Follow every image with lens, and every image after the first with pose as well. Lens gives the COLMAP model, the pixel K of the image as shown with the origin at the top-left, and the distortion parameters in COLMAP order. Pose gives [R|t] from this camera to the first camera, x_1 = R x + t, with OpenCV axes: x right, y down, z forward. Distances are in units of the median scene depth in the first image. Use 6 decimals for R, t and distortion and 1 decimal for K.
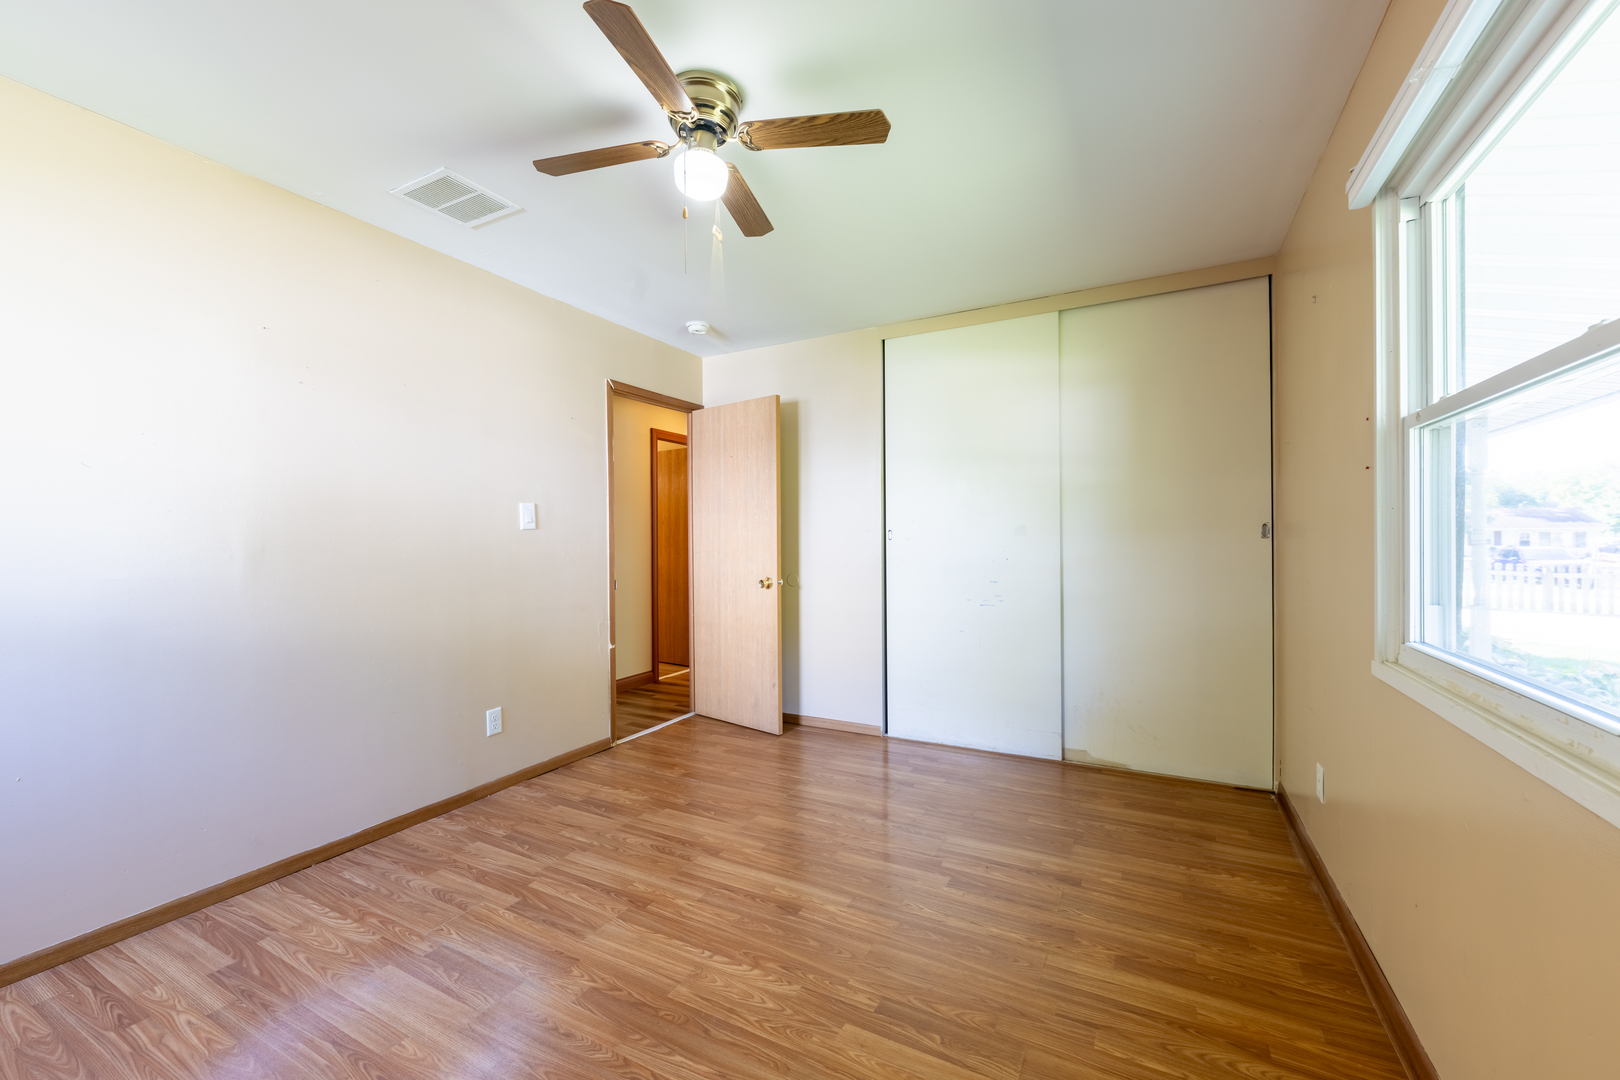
lens RADIAL K [[642.8, 0, 810.3], [0, 642.8, 540.5], [0, 0, 1]] dist [0.001353, 0.000242]
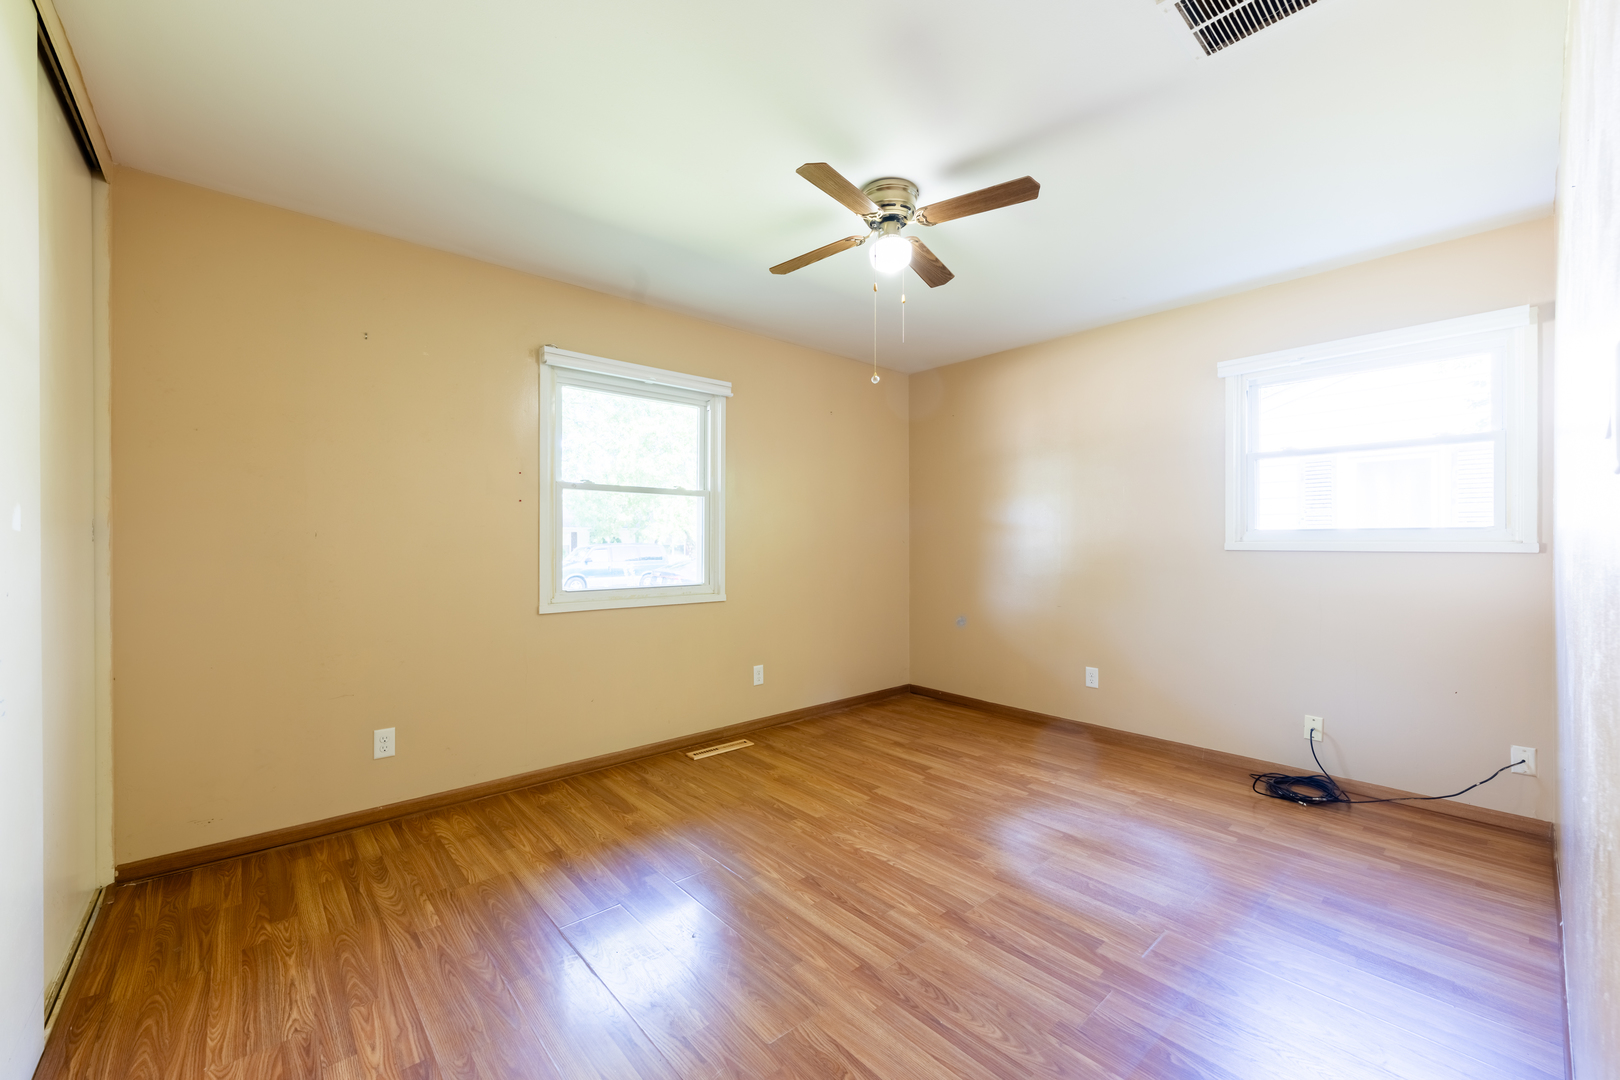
lens RADIAL K [[642.8, 0, 809.5], [0, 642.8, 542.8], [0, 0, 1]] dist [0.001353, 0.000242]
pose [[-0.936640, 0.008444, 0.350192, -0.405939], [0.008575, 0.999963, -0.001175, 0.009283], [-0.350189, 0.001903, -0.936677, 1.982998]]
